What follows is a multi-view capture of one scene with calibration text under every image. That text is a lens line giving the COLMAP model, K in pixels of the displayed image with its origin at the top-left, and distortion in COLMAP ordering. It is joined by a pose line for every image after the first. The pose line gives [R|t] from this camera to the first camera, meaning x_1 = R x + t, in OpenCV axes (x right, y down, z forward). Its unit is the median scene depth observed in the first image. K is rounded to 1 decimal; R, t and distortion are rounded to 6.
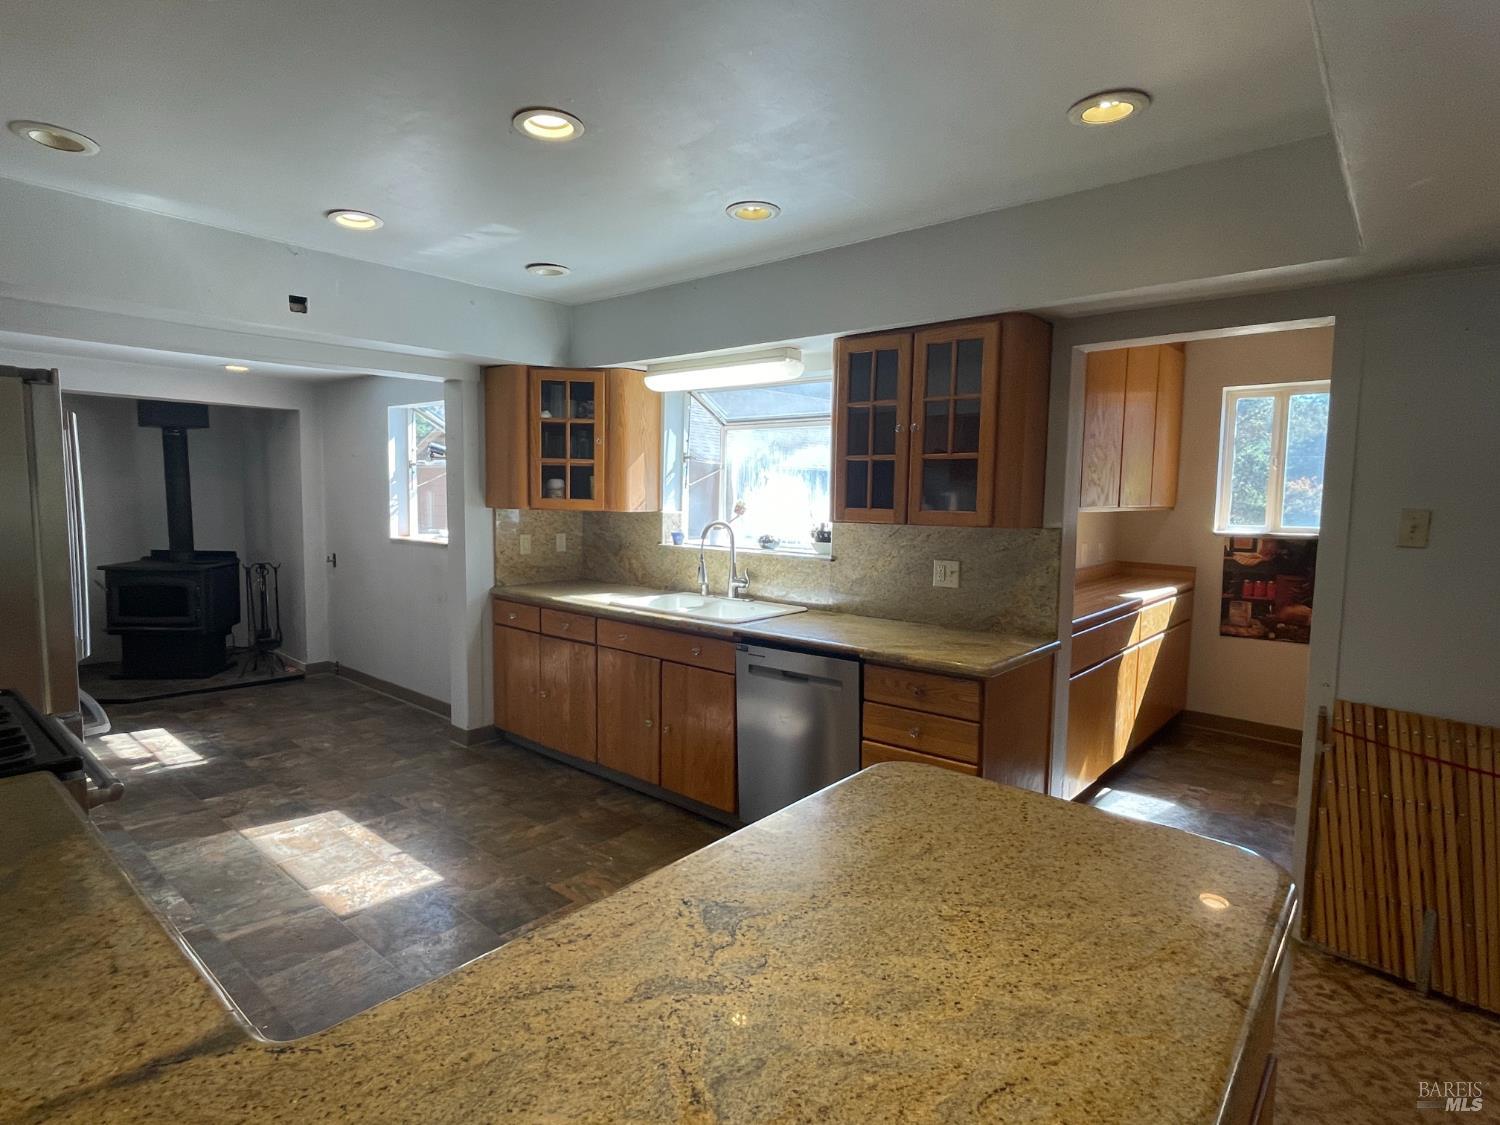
lens RADIAL K [[788.2, 0, 740.6], [0, 788.2, 562.2], [0, 0, 1]] dist [-0.005795, 0.004953]
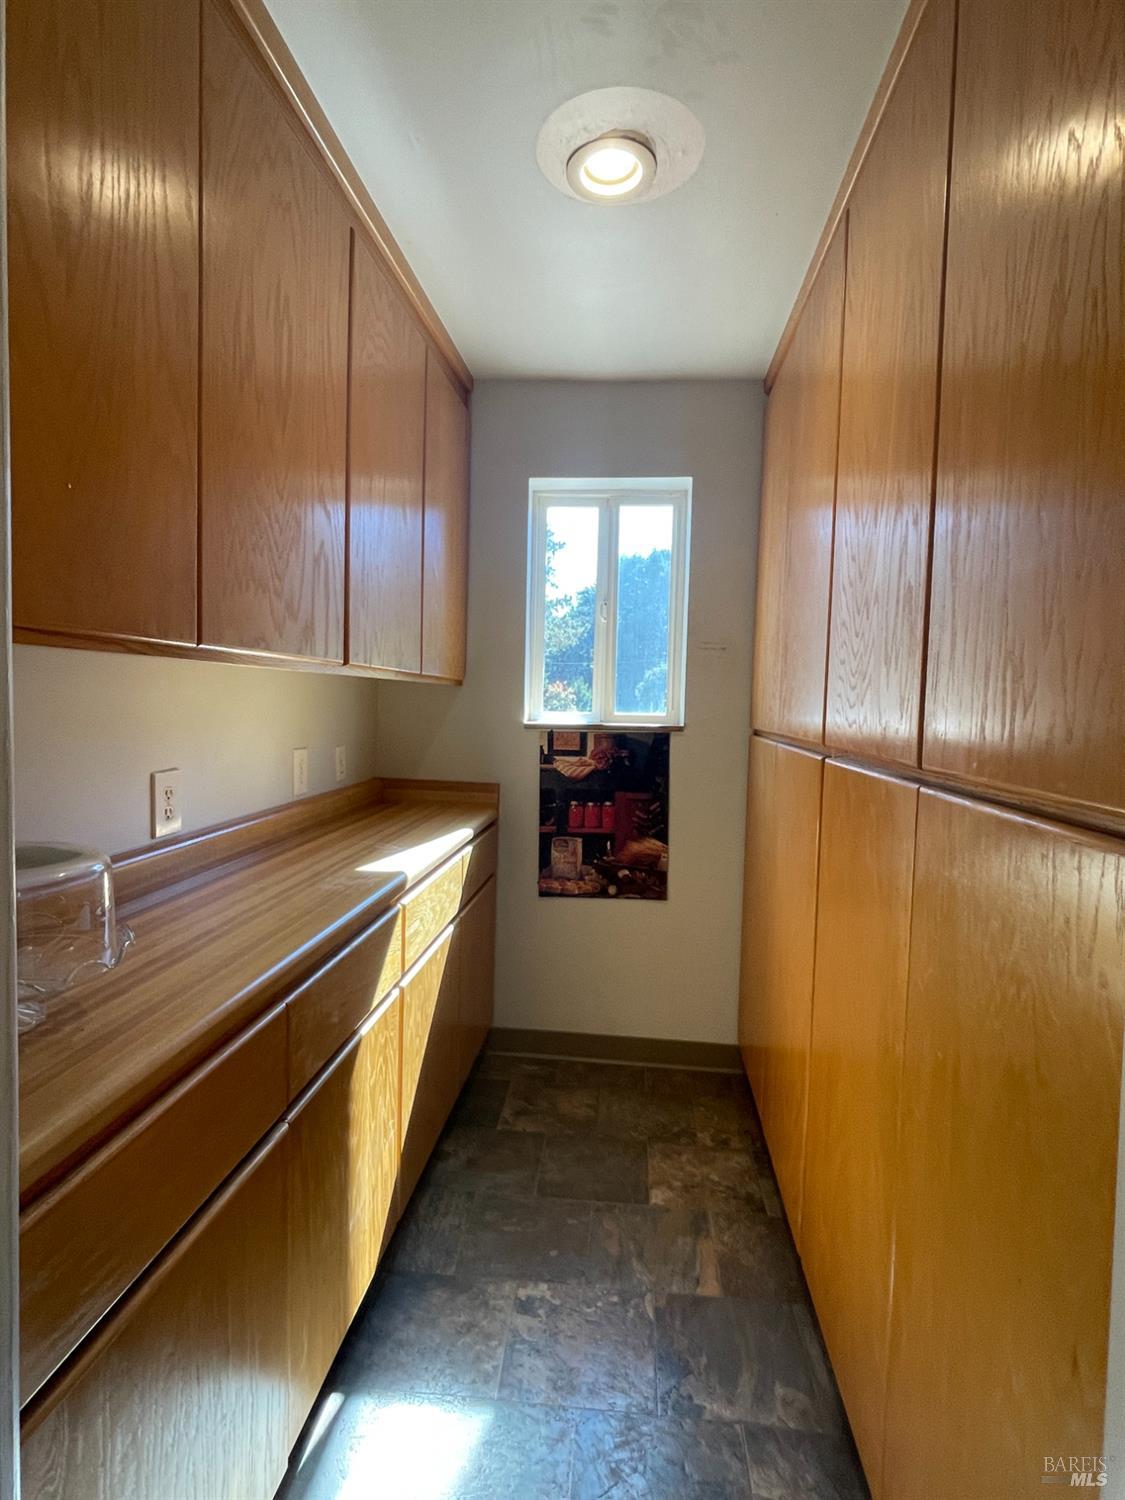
lens RADIAL K [[788.2, 0, 567.3], [0, 788.2, 742.7], [0, 0, 1]] dist [-0.005795, 0.004953]
pose [[0.805372, -0.023669, 0.592297, 0.363178], [0.038178, 0.999199, -0.011983, -0.020103], [-0.591539, 0.032264, 0.805630, 0.662849]]
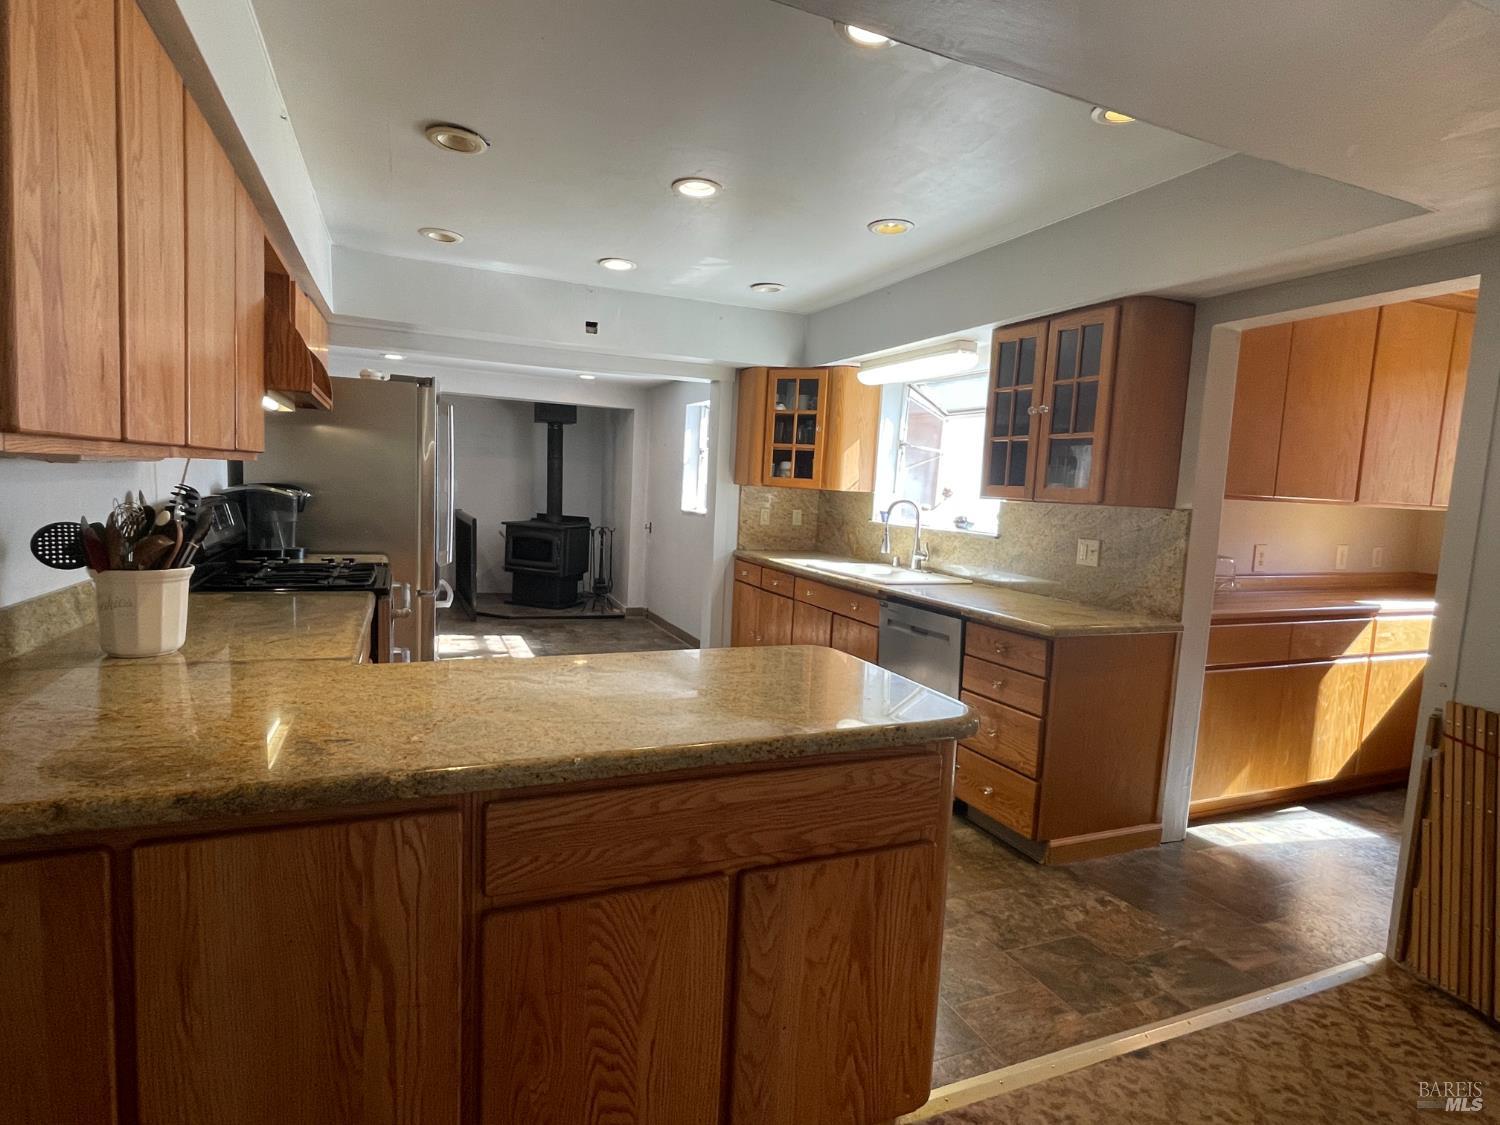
lens RADIAL K [[788.2, 0, 741.0], [0, 788.2, 565.0], [0, 0, 1]] dist [-0.005795, 0.004953]
pose [[0.896602, 0.072960, -0.436786, 0.278053], [-0.073633, 0.997166, 0.015416, 0.044039], [0.436673, 0.018340, 0.899433, -0.113804]]
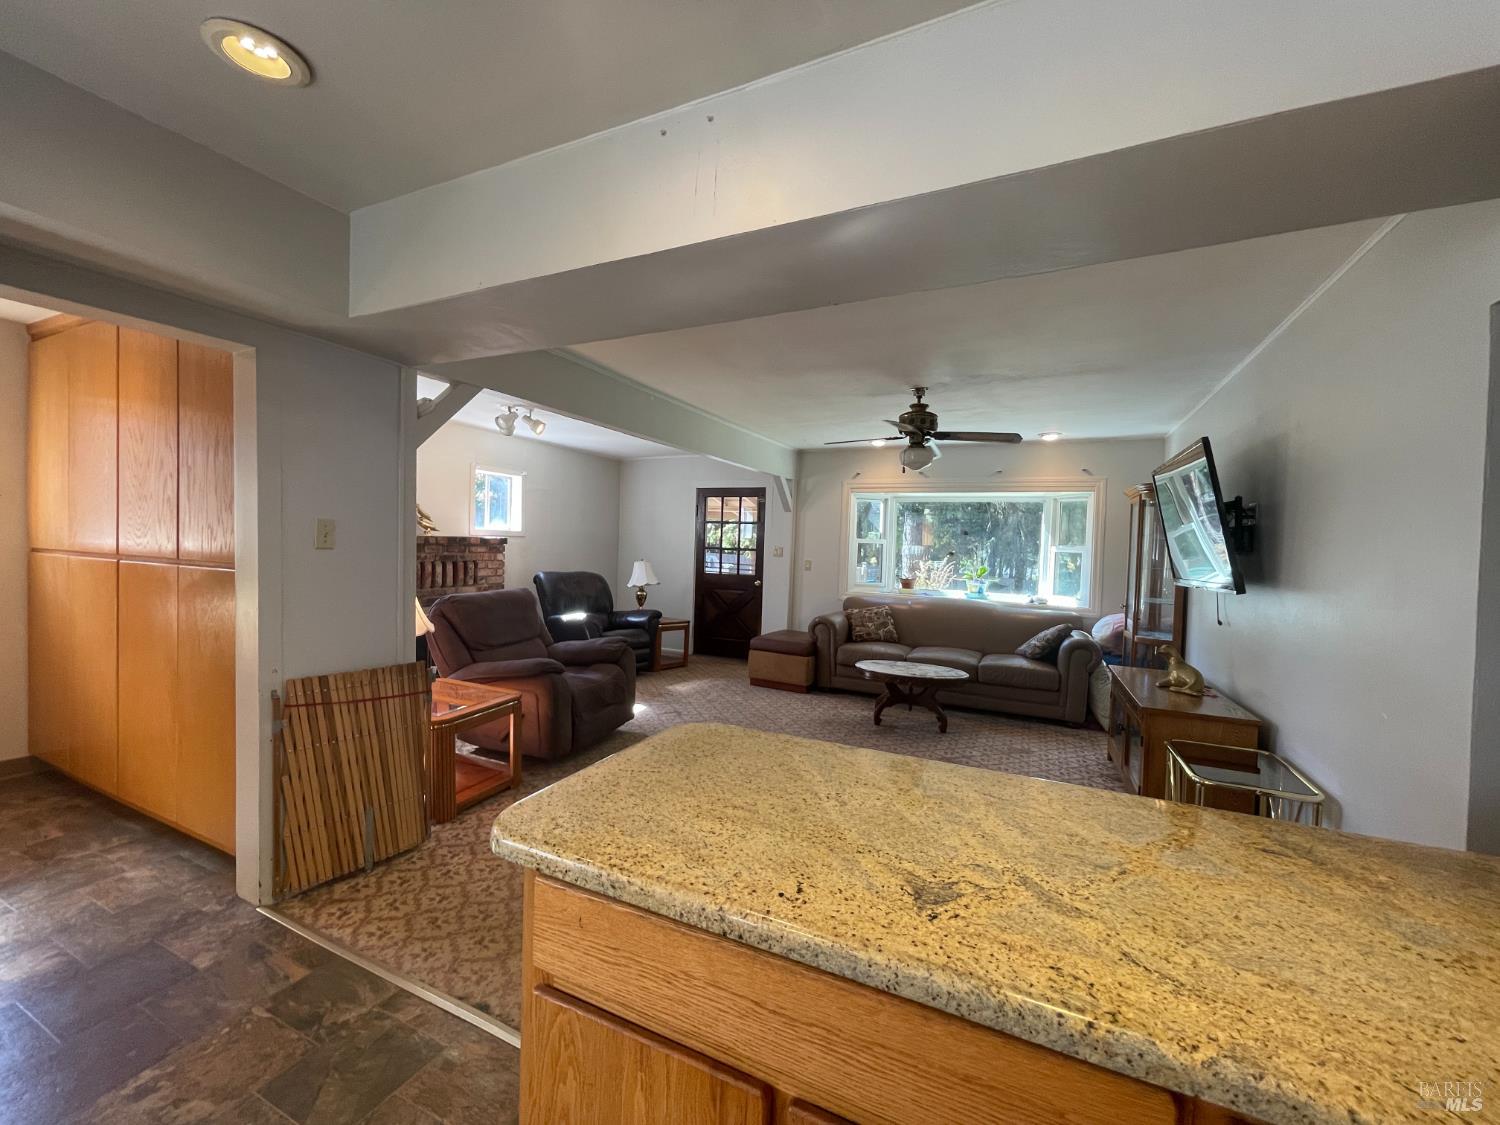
lens RADIAL K [[608.0, 0, 743.8], [0, 608.0, 560.5], [0, 0, 1]] dist [0.001032, 0.001145]
pose [[-0.261618, -0.050258, 0.963862, -0.193457], [0.056536, 0.996131, 0.067286, -0.017242], [-0.963514, 0.072096, -0.257764, 0.381552]]
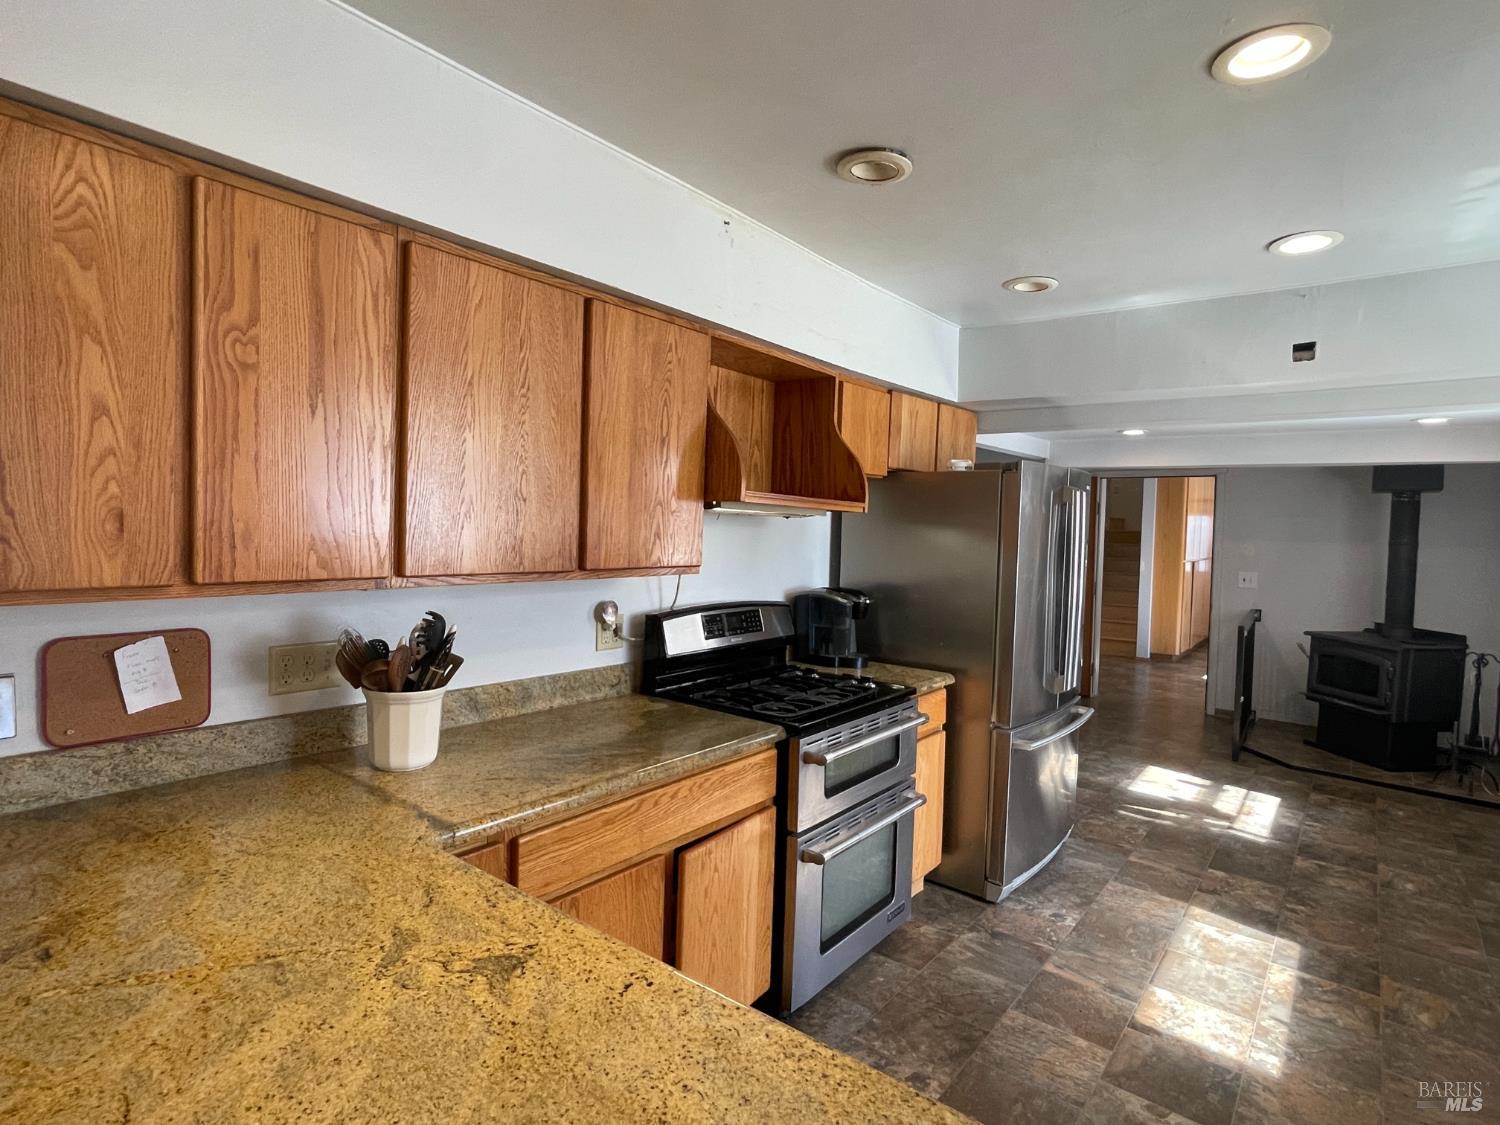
lens RADIAL K [[788.2, 0, 741.2], [0, 788.2, 567.0], [0, 0, 1]] dist [-0.005795, 0.004953]
pose [[0.039563, 0.039849, -0.998422, 0.268445], [-0.120020, 0.992160, 0.034843, -0.039058], [0.991983, 0.118452, 0.044036, 0.324073]]
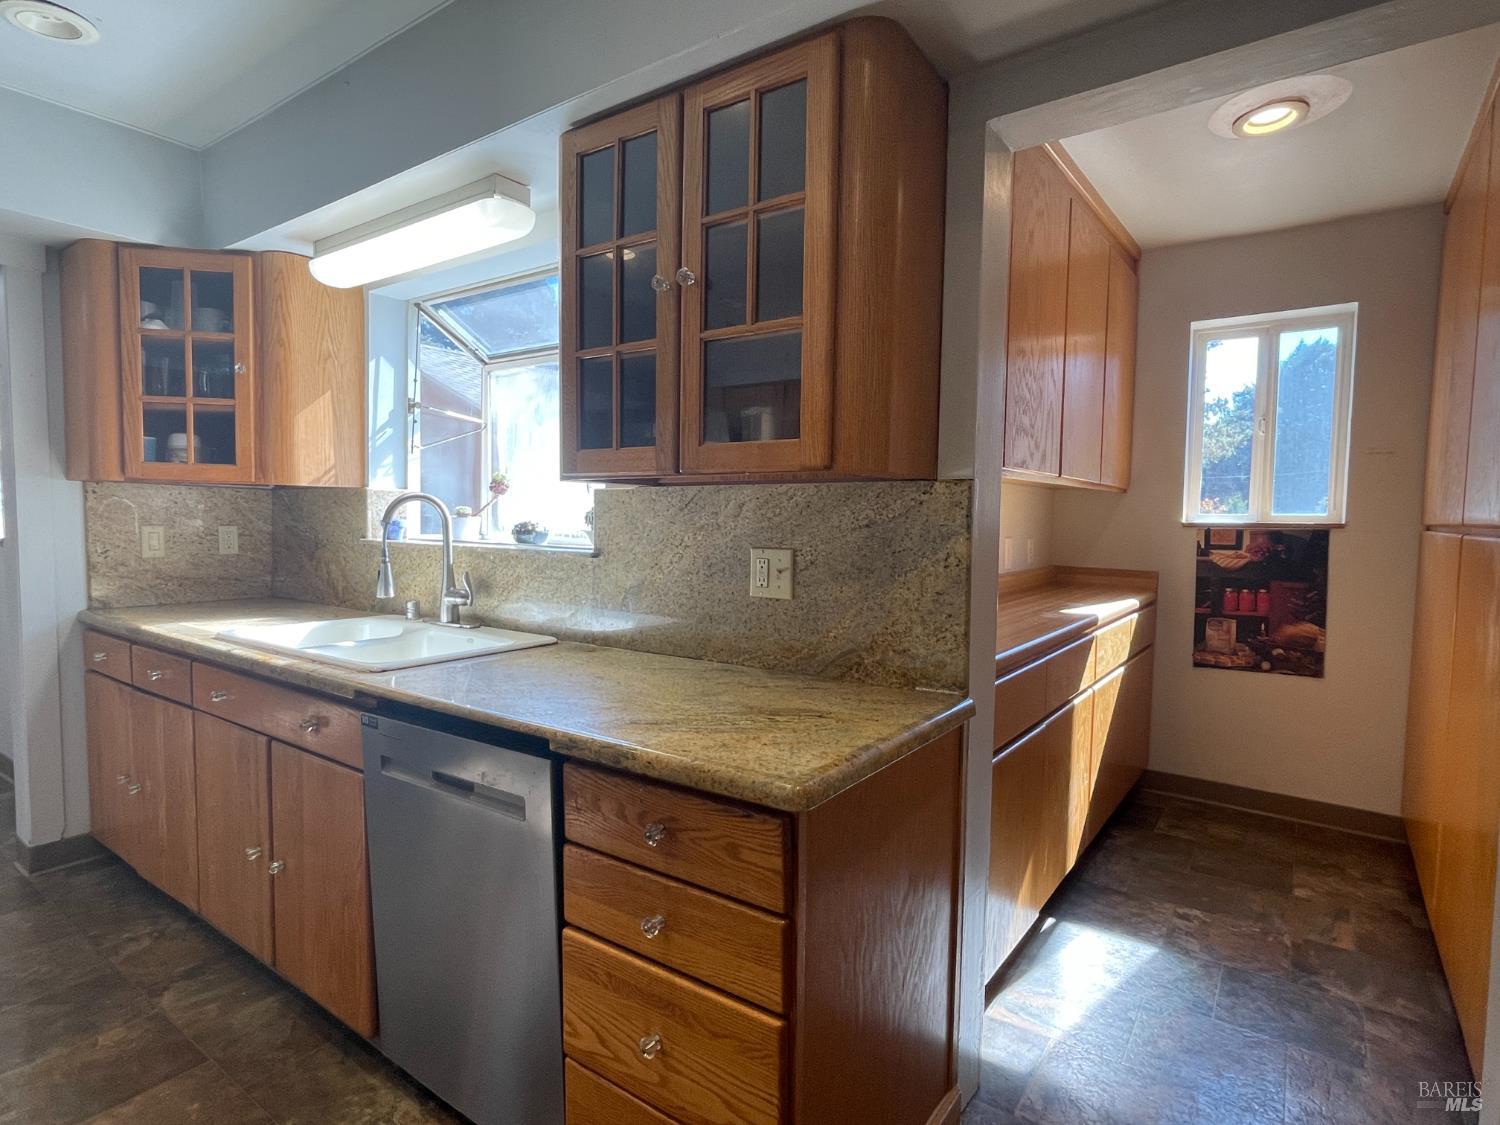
lens RADIAL K [[788.2, 0, 739.5], [0, 788.2, 565.2], [0, 0, 1]] dist [-0.005795, 0.004953]
pose [[0.996099, -0.006204, 0.088024, 0.174058], [0.008476, 0.999640, -0.025463, 0.020347], [-0.087835, 0.026109, 0.995793, 0.416263]]
